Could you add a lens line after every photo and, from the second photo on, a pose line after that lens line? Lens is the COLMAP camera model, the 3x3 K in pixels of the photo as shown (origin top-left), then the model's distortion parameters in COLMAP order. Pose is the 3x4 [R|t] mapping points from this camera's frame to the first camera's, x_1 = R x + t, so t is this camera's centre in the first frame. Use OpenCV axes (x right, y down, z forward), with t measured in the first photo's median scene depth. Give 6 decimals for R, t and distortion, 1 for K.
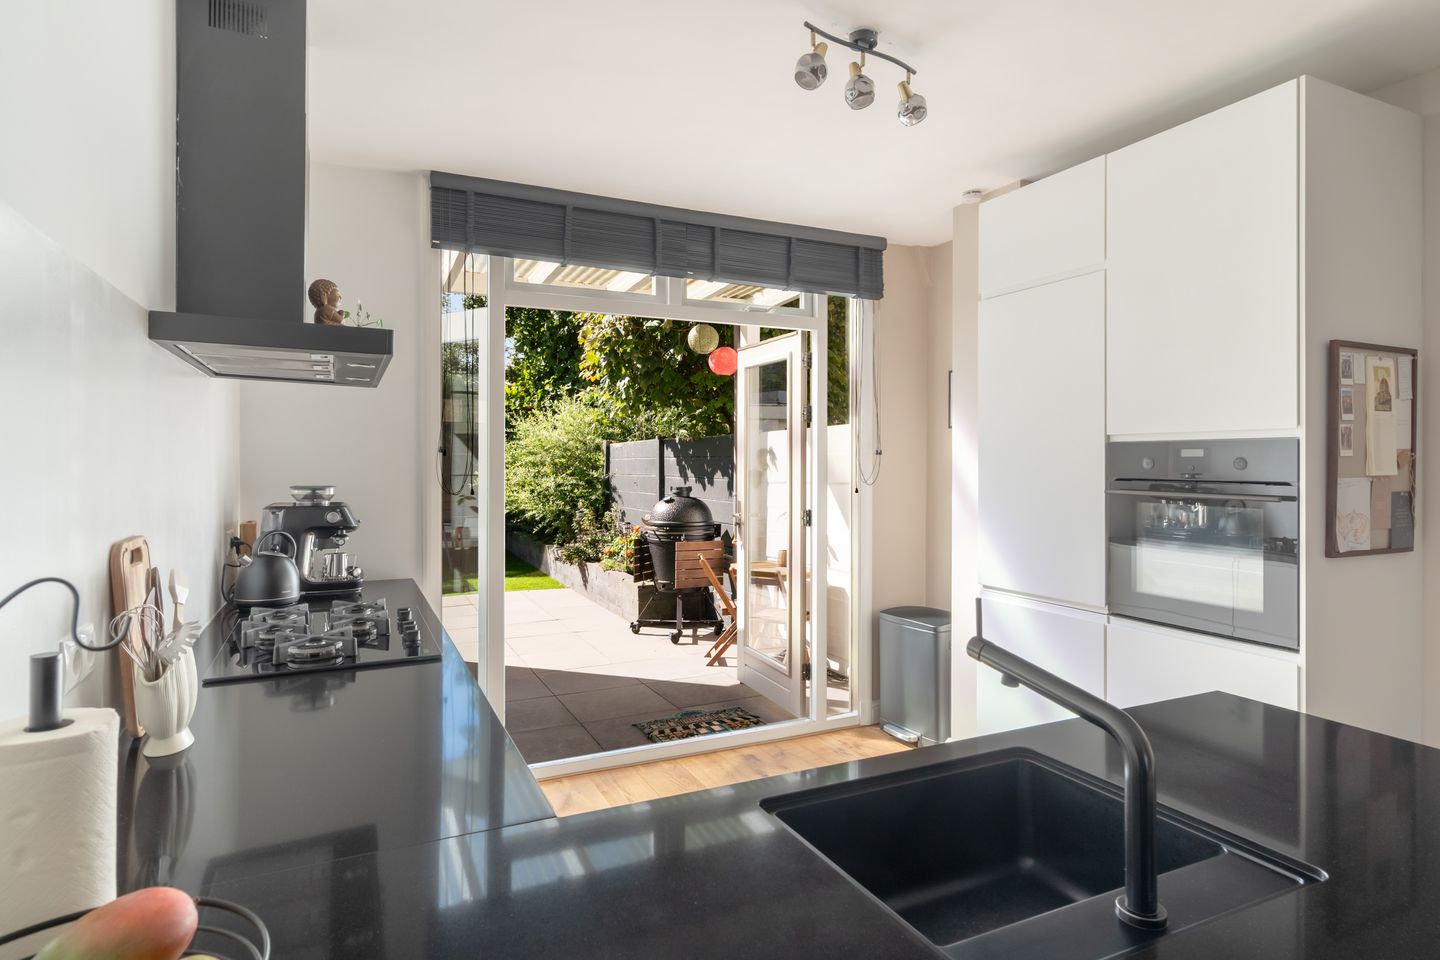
lens RADIAL K [[797.8, 0, 718.4], [0, 797.8, 465.0], [0, 0, 1]] dist [0.002954, 0.001446]
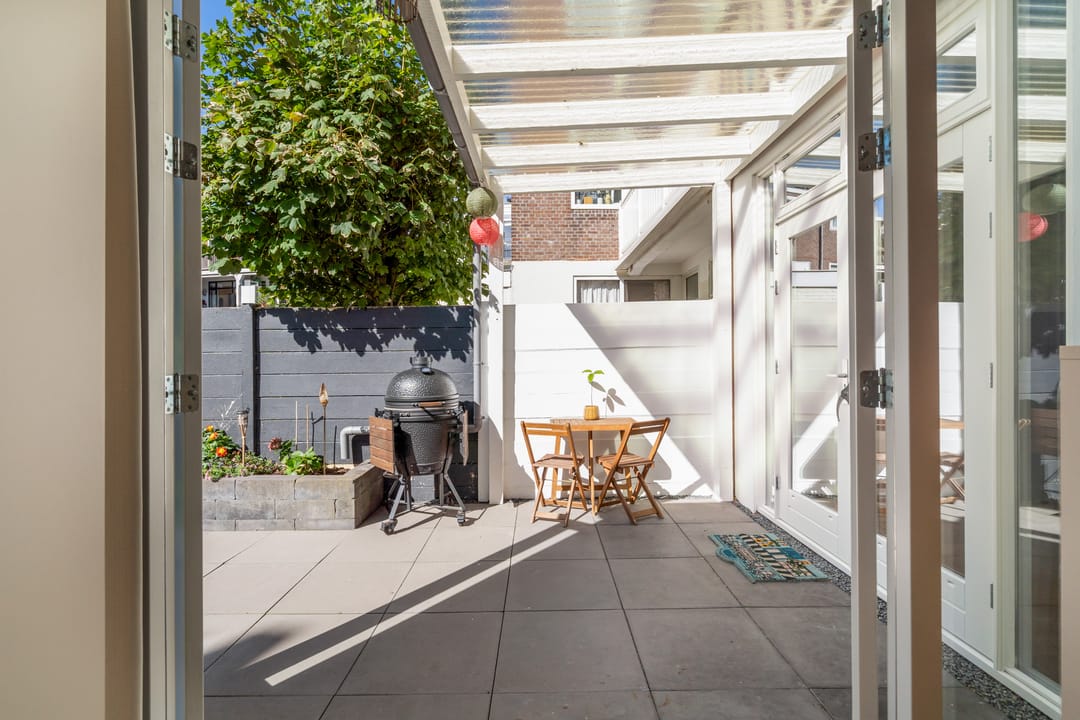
lens RADIAL K [[485.7, 0, 540.0], [0, 485.7, 360.0], [0, 0, 1]] dist [-0.016671, 0.000267]
pose [[0.425708, -0.013726, 0.904757, -0.775003], [0.016070, 0.999842, 0.007607, 0.044264], [-0.904718, 0.011301, 0.425861, 1.011459]]
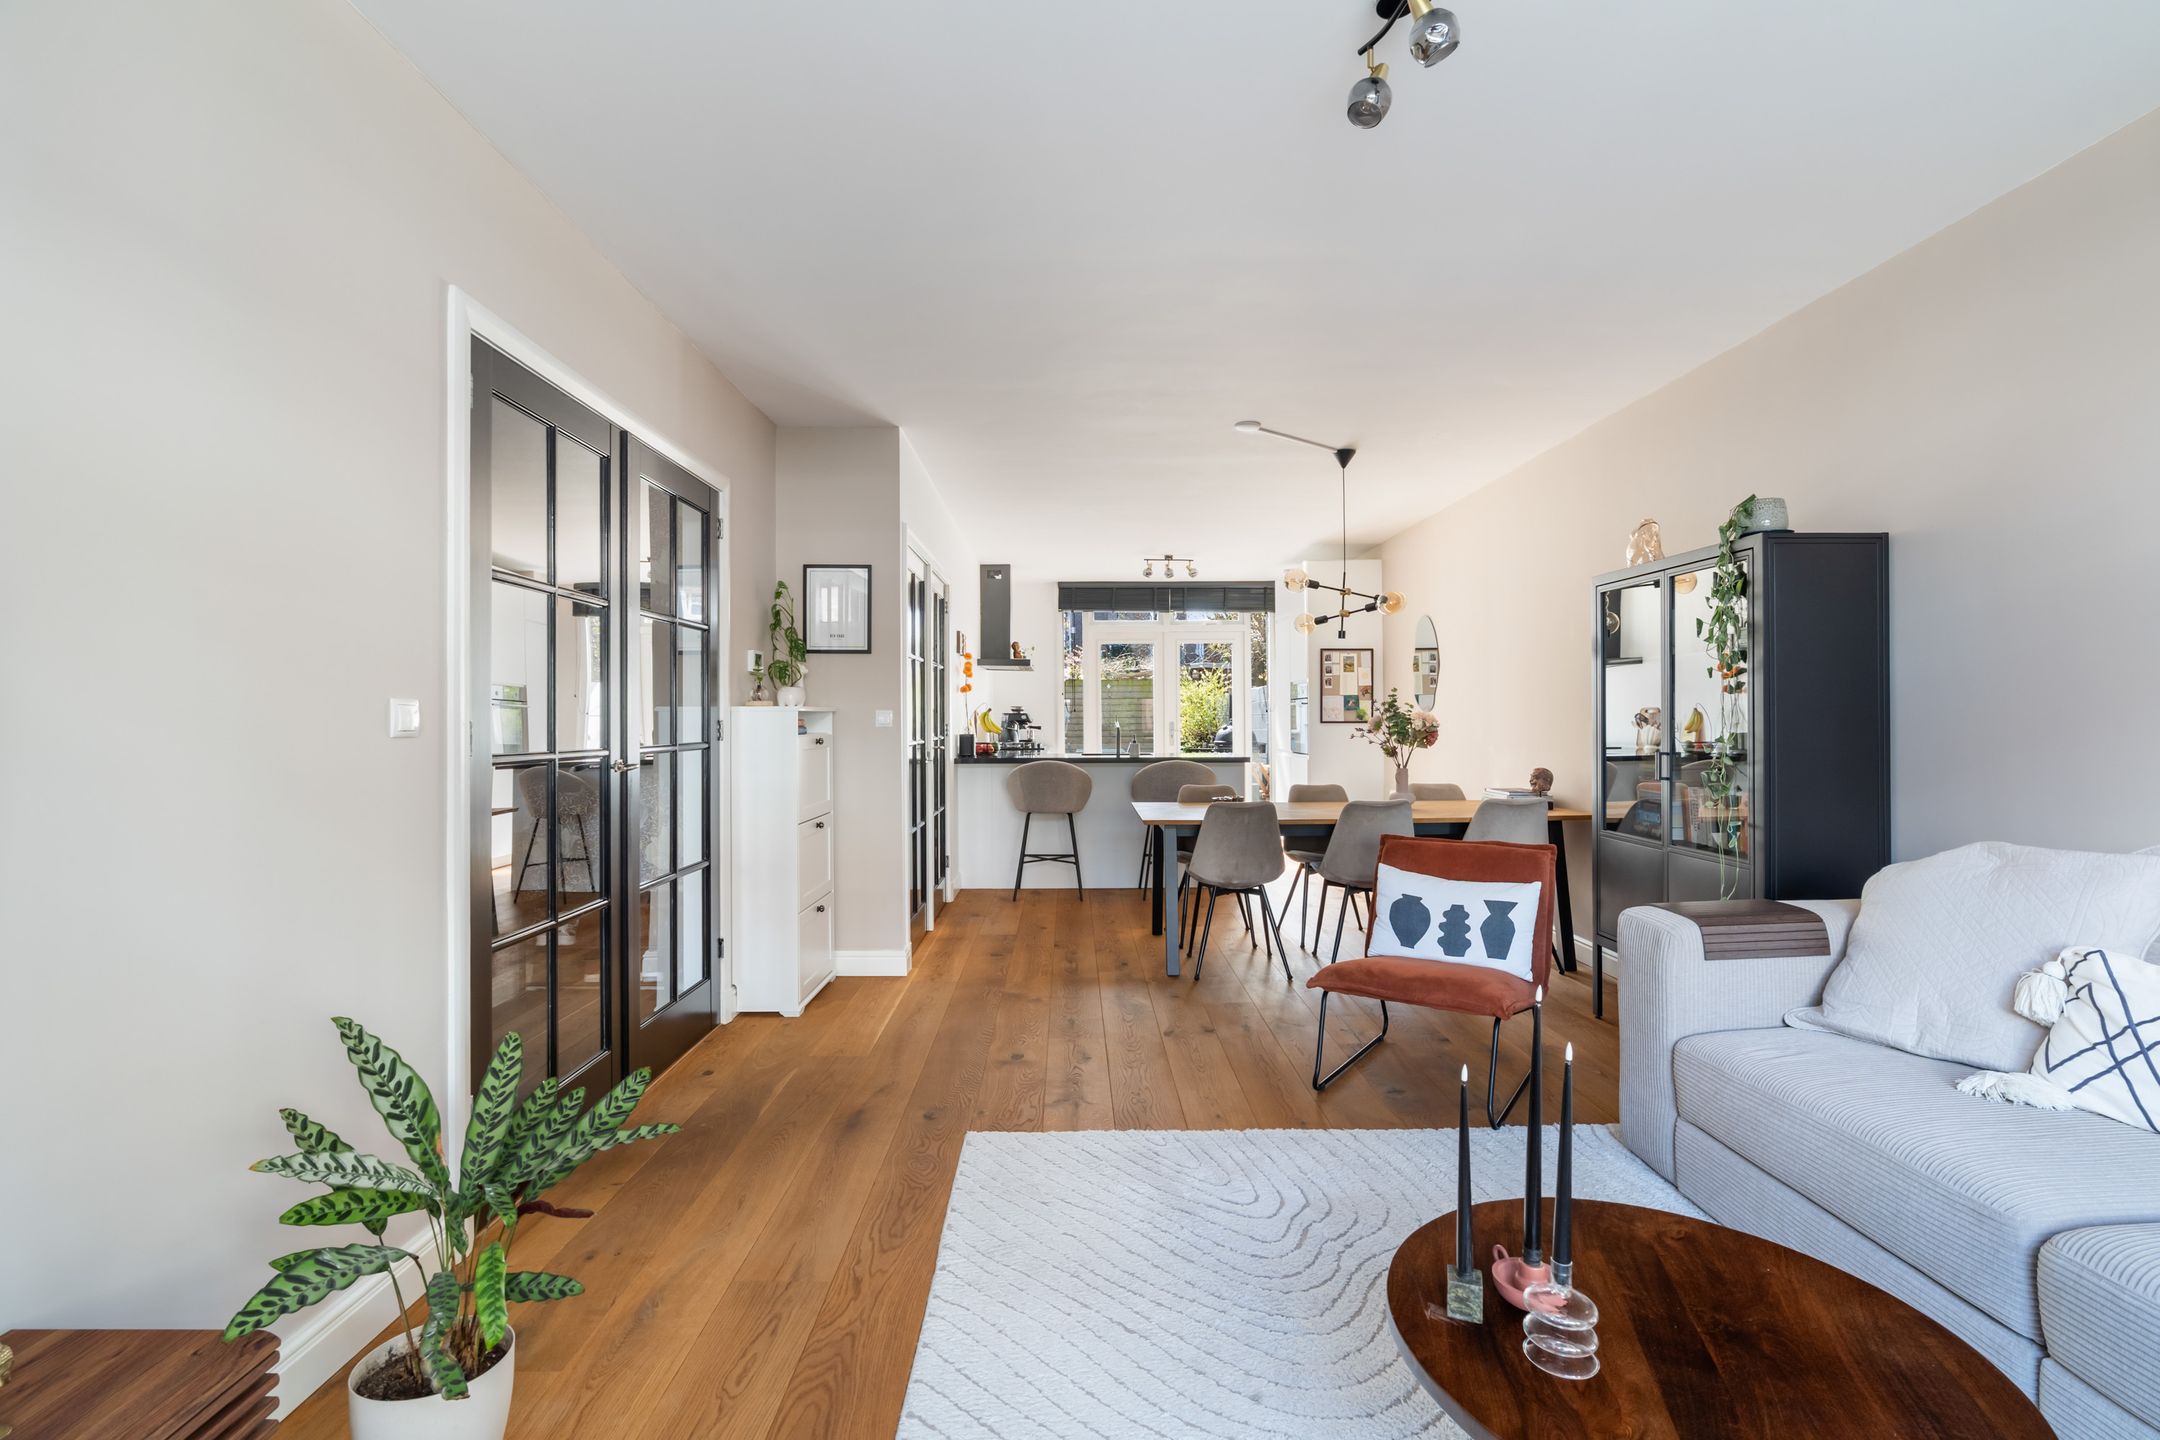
lens RADIAL K [[991.9, 0, 1076.7], [0, 991.9, 709.4], [0, 0, 1]] dist [-0.003796, 0.000225]
pose [[0.904461, -0.007192, -0.426495, 0.776987], [0.002365, 0.999927, -0.011846, 0.054984], [0.426549, 0.009706, 0.904412, -1.368685]]
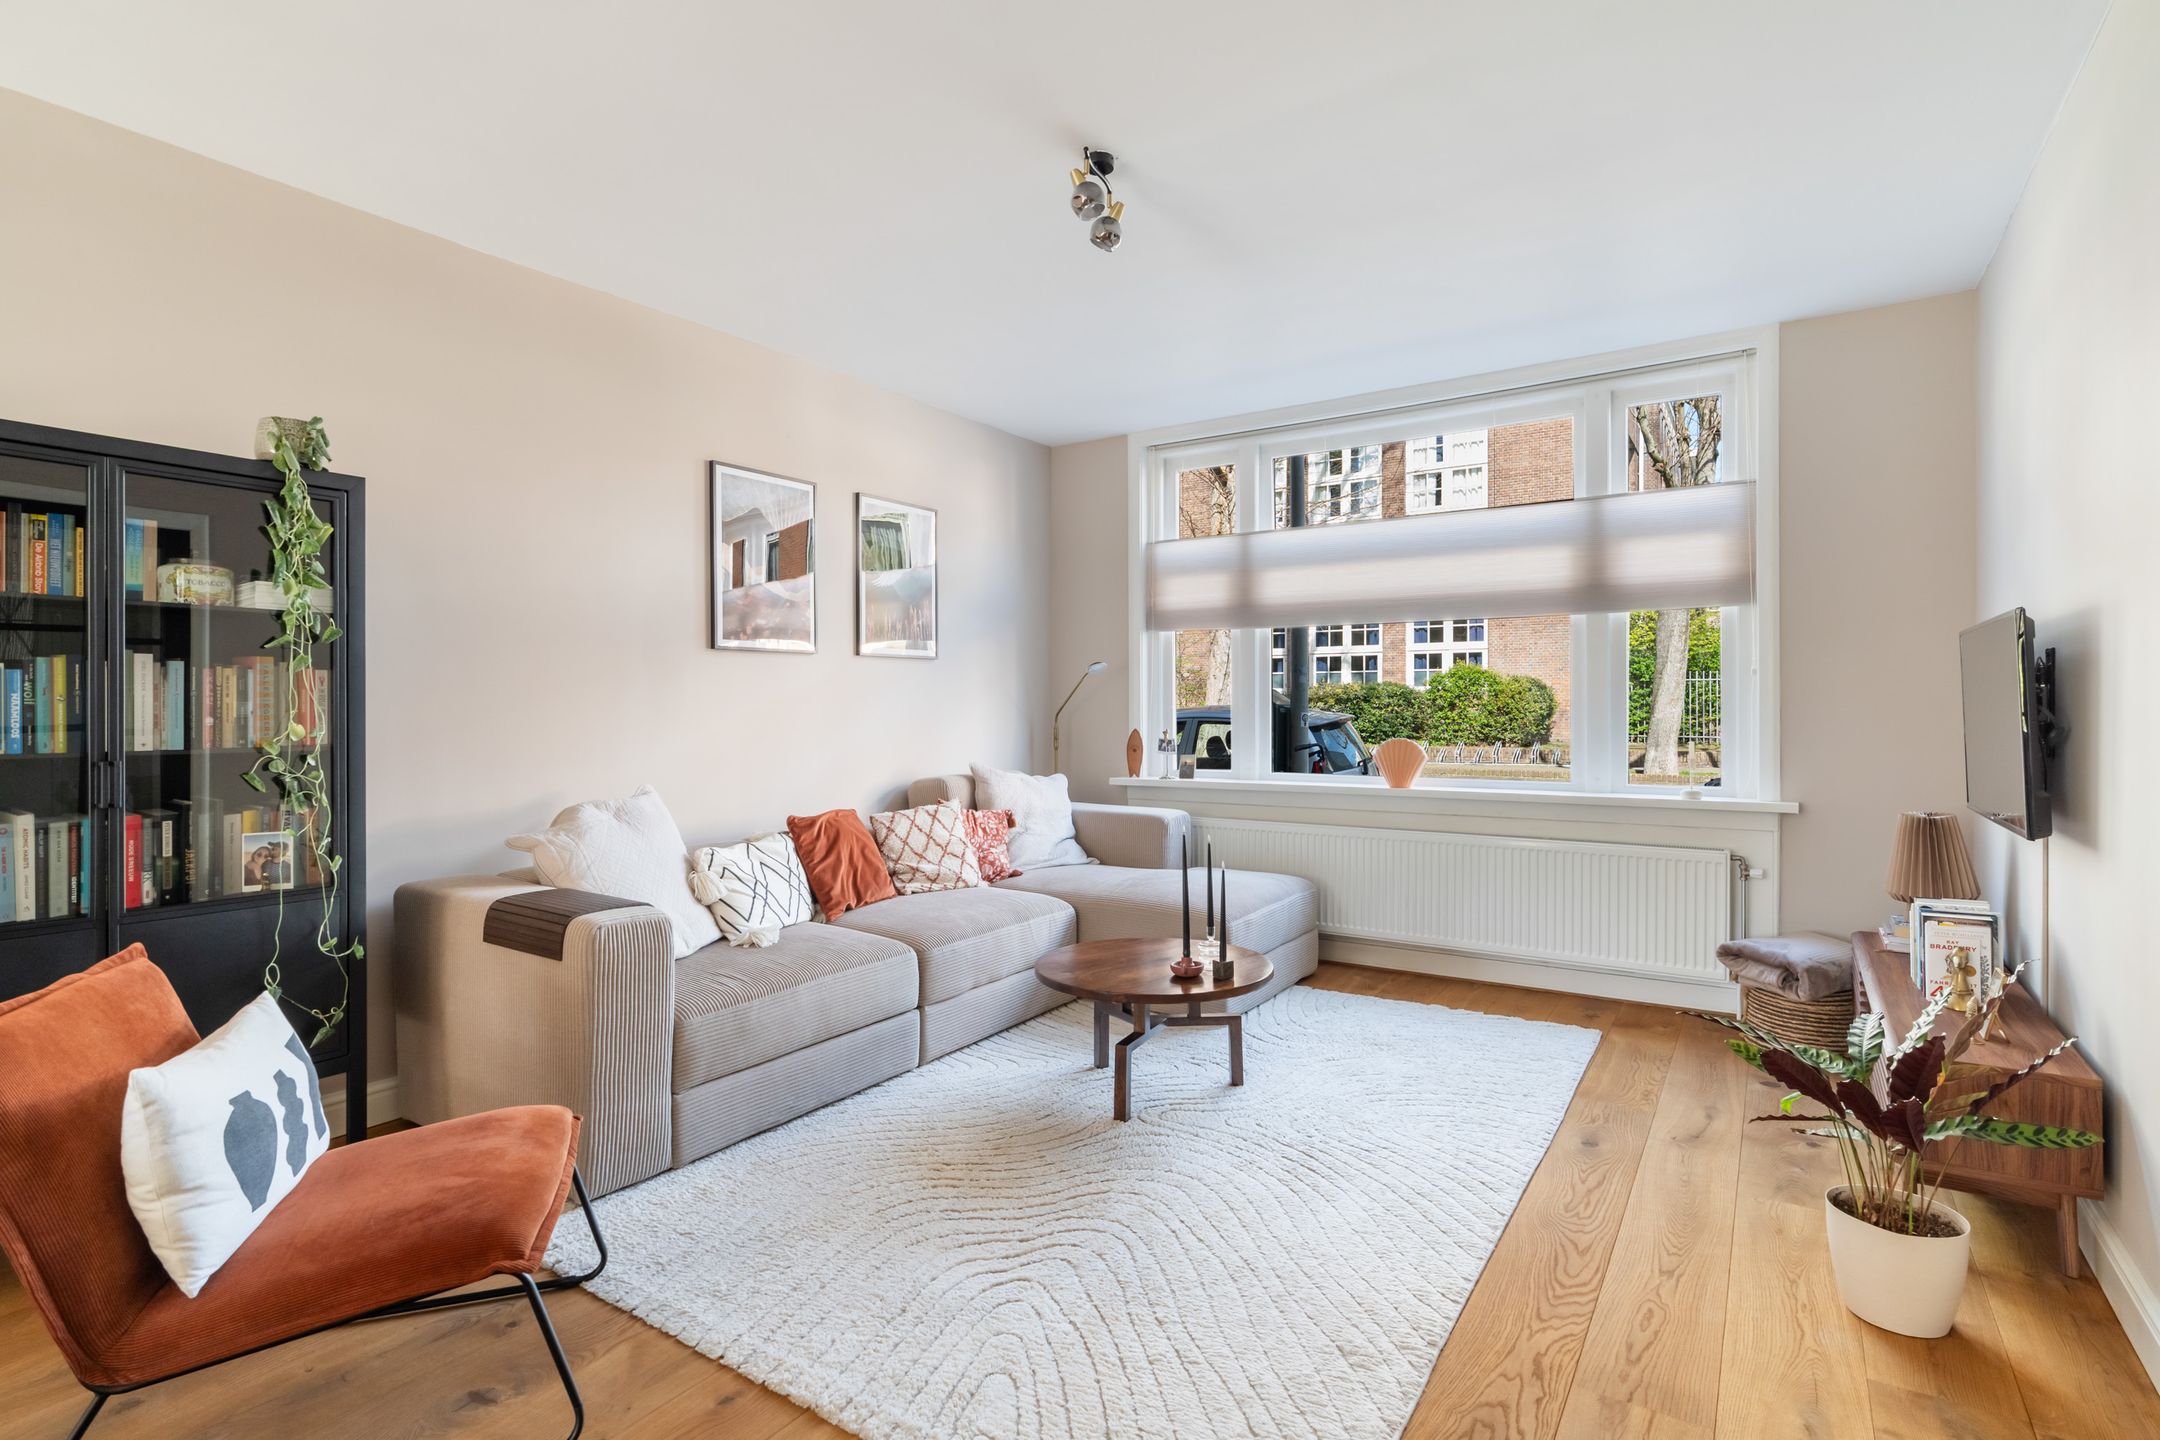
lens RADIAL K [[1040.6, 0, 1088.6], [0, 1040.6, 722.2], [0, 0, 1]] dist [-0.015033, 0.008140]
pose [[-0.512807, -0.010029, 0.858446, 0.165835], [0.006855, 0.999852, 0.015776, 0.057908], [-0.858477, 0.013975, -0.512662, -0.550307]]
